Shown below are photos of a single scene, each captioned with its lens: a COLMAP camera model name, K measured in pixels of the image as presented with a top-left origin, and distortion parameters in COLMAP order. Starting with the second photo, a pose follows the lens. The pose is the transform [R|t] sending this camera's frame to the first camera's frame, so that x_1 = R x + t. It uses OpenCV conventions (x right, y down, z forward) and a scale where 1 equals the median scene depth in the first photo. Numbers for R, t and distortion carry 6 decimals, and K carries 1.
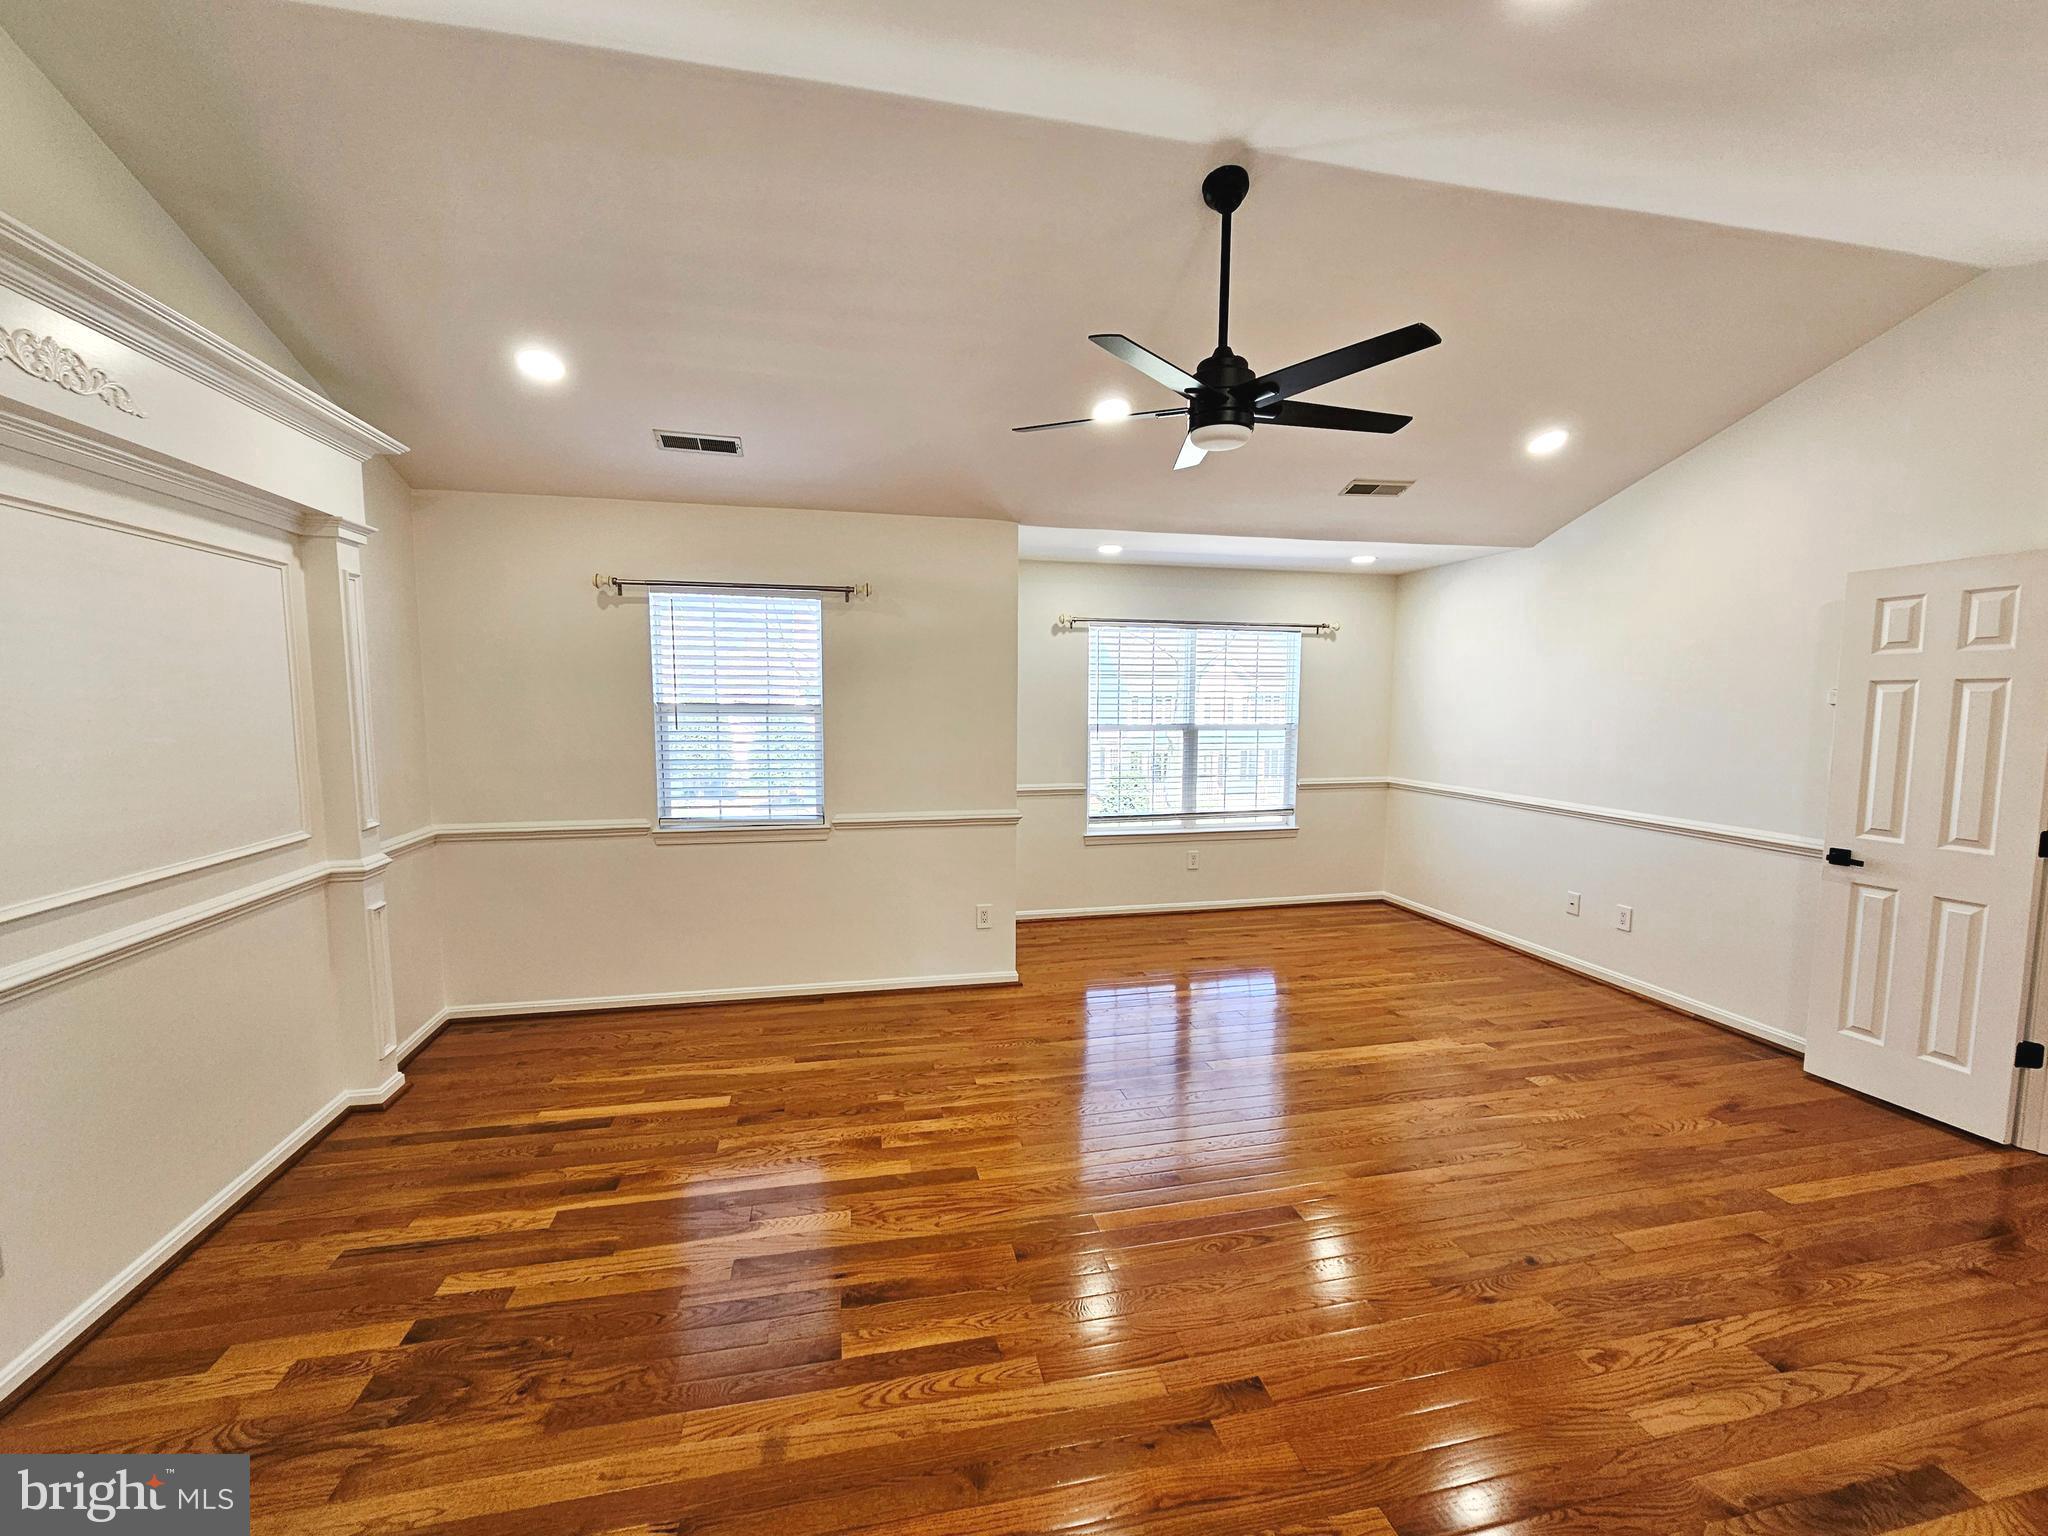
lens RADIAL K [[835.4, 0, 1017.5], [0, 835.4, 779.8], [0, 0, 1]] dist [-0.003112, -0.000322]
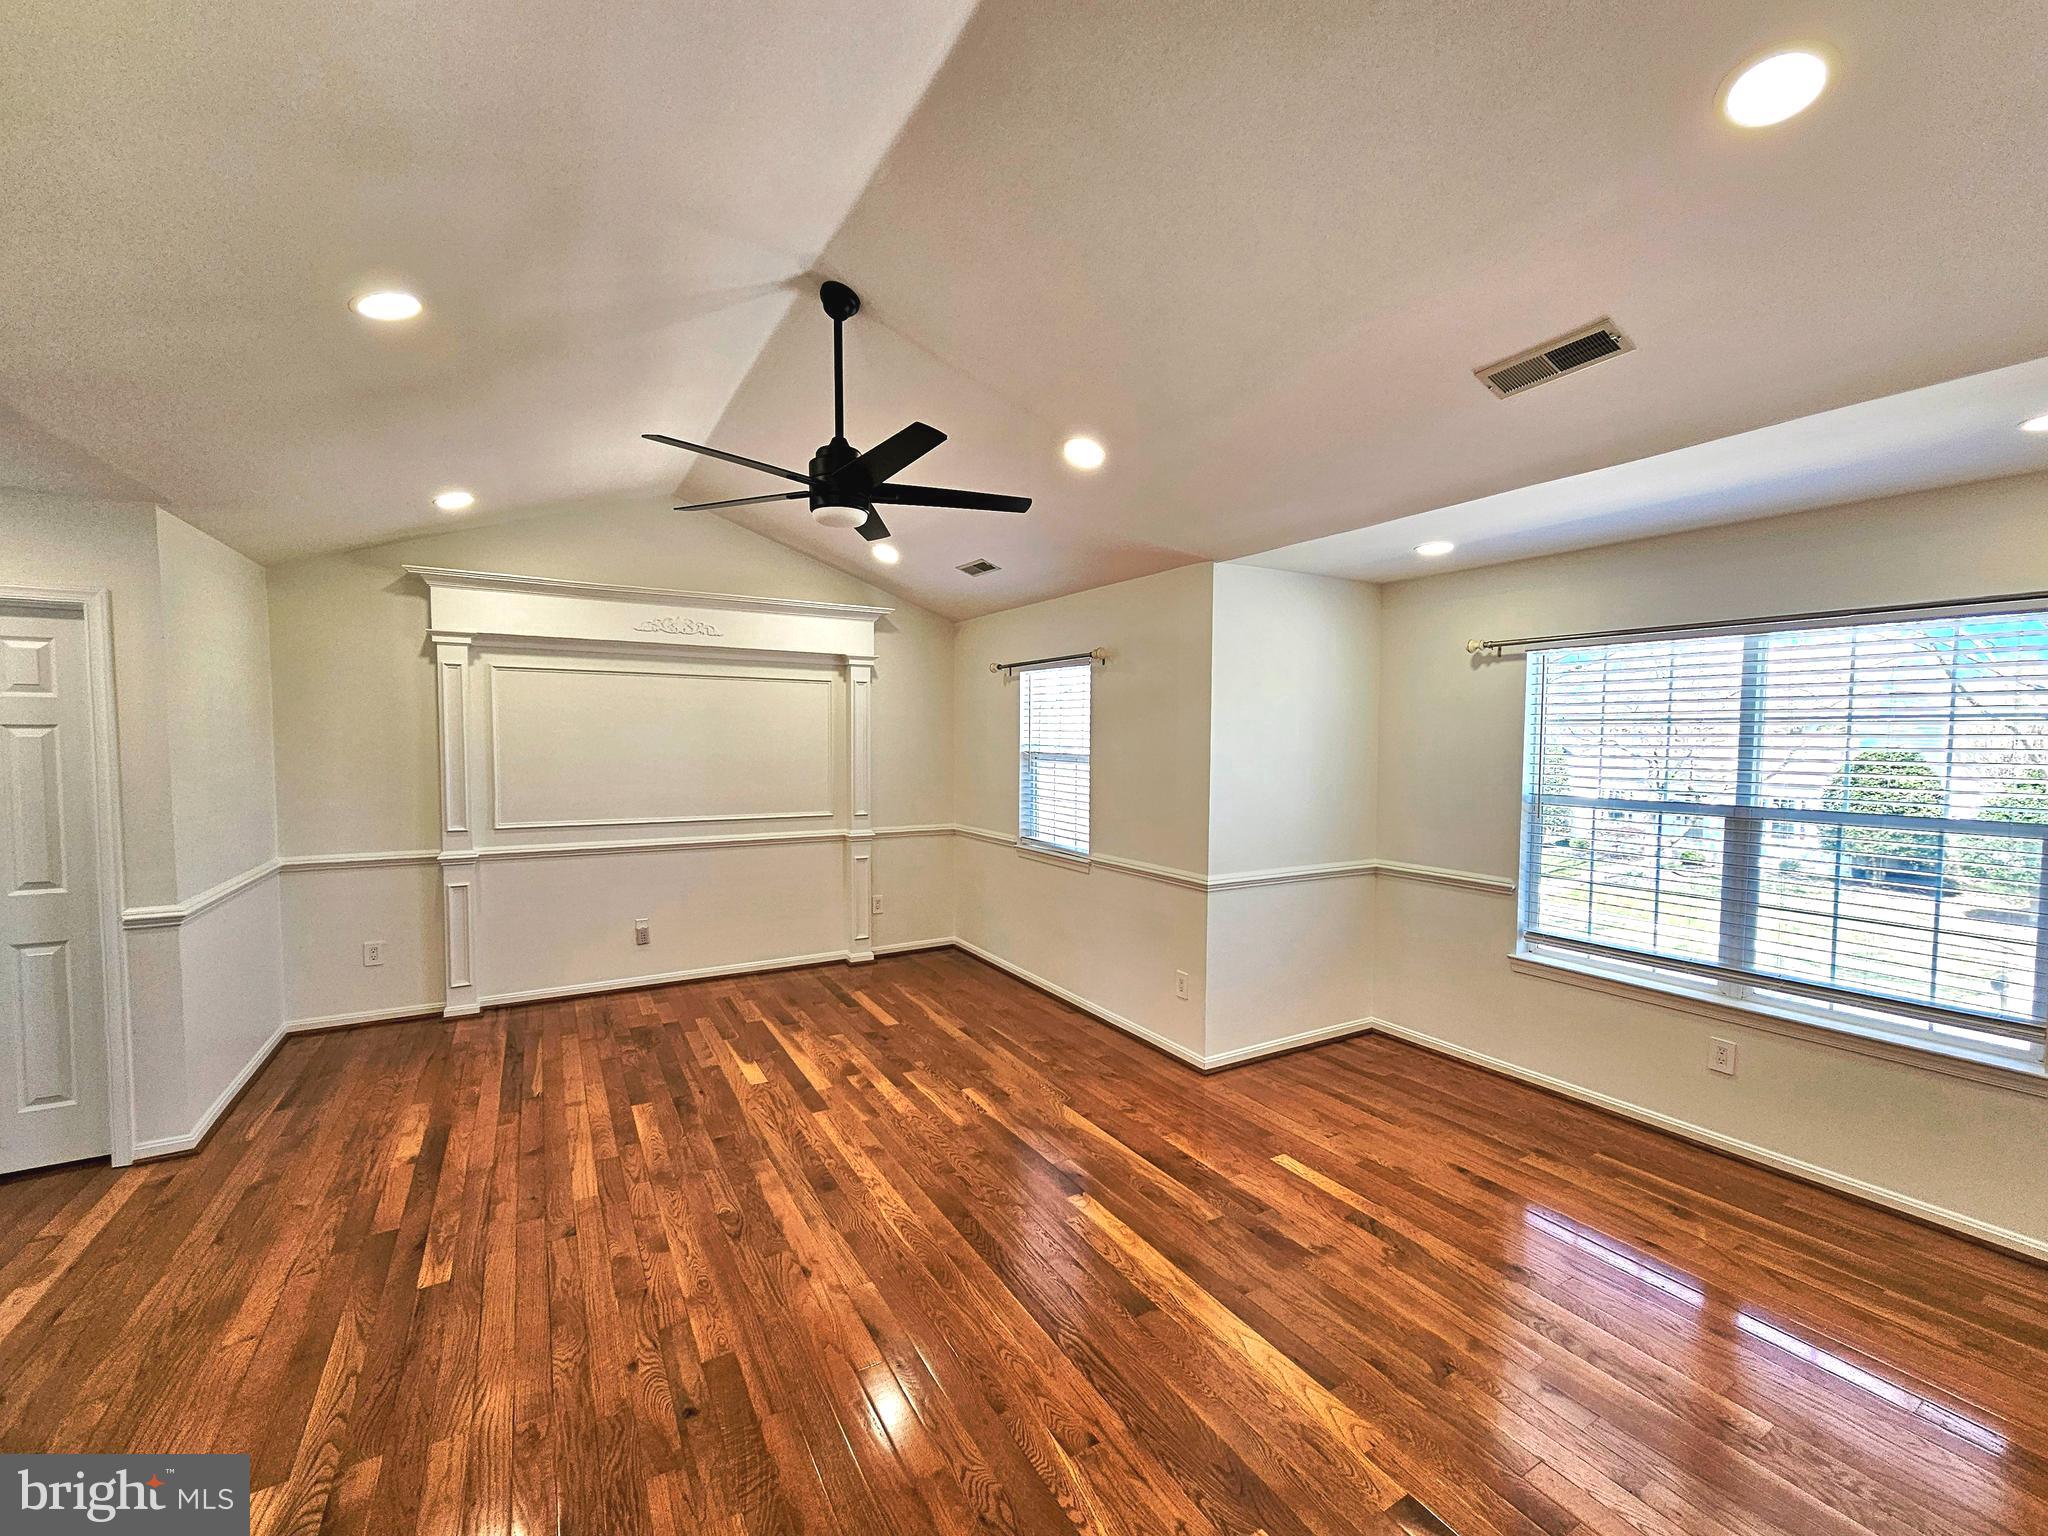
lens RADIAL K [[841.2, 0, 1020.9], [0, 841.2, 774.2], [0, 0, 1]] dist [-0.001389, 0.000553]
pose [[0.307567, 0.040897, -0.950647, 0.897992], [-0.101302, 0.994805, 0.010022, -0.070476], [0.946119, 0.093220, 0.310113, 0.587520]]
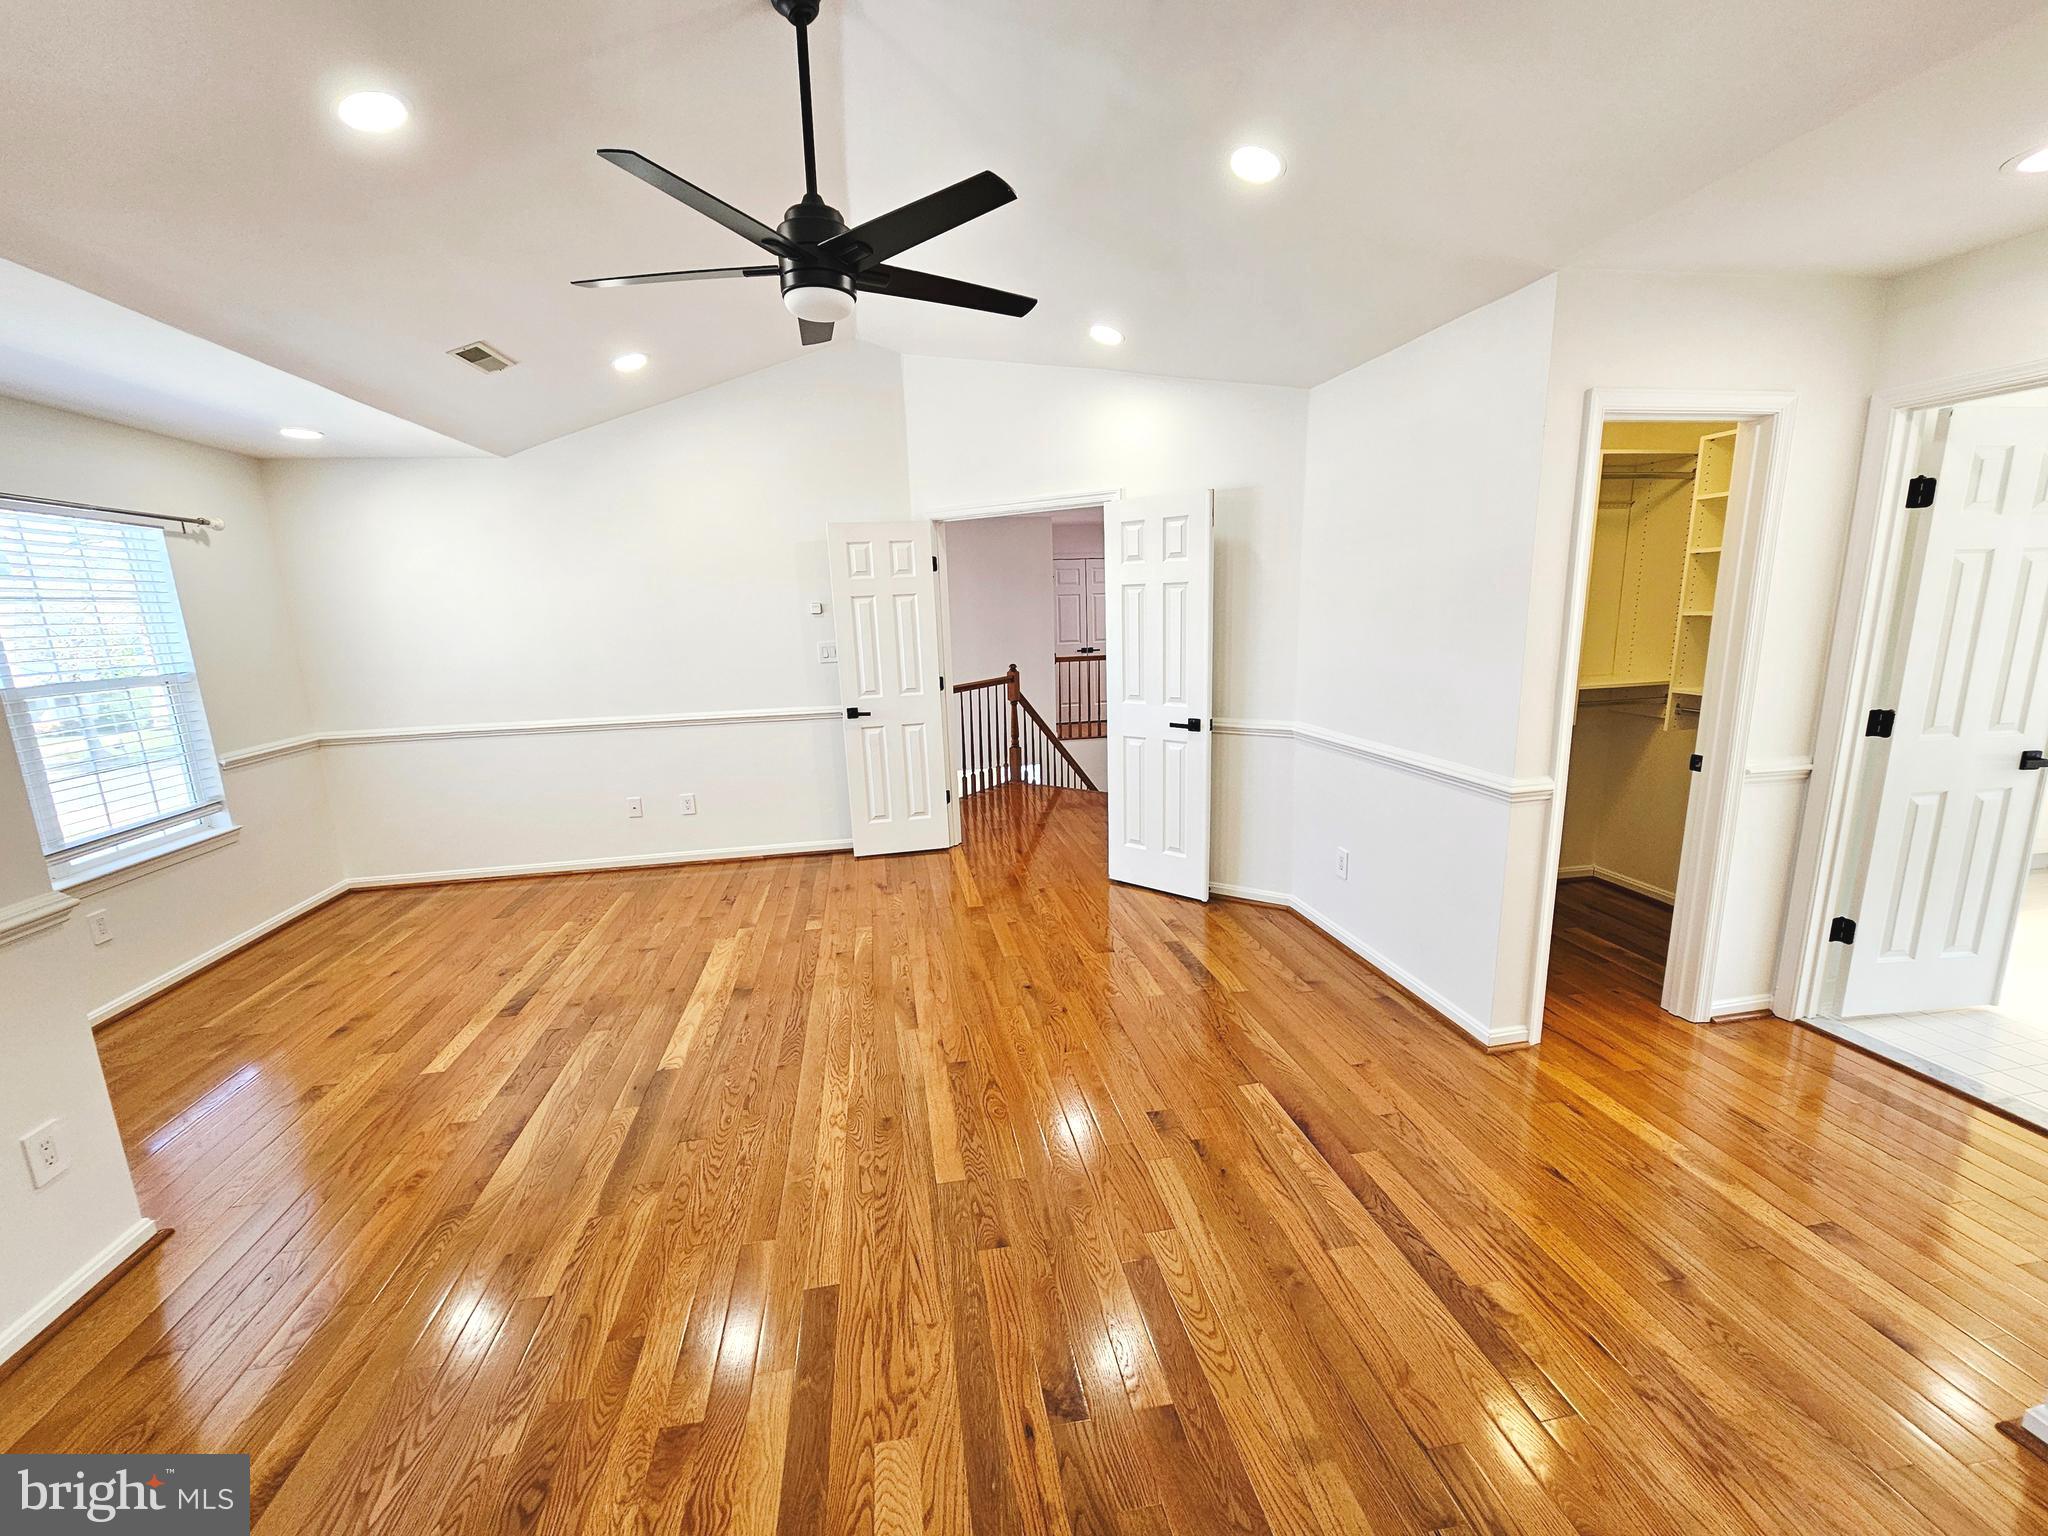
lens RADIAL K [[841.2, 0, 1020.9], [0, 841.2, 774.2], [0, 0, 1]] dist [-0.001389, 0.000553]
pose [[0.045589, -0.201651, 0.978396, -0.456568], [0.133919, 0.971807, 0.194053, -0.048499], [-0.989943, 0.122180, 0.071309, 0.509327]]
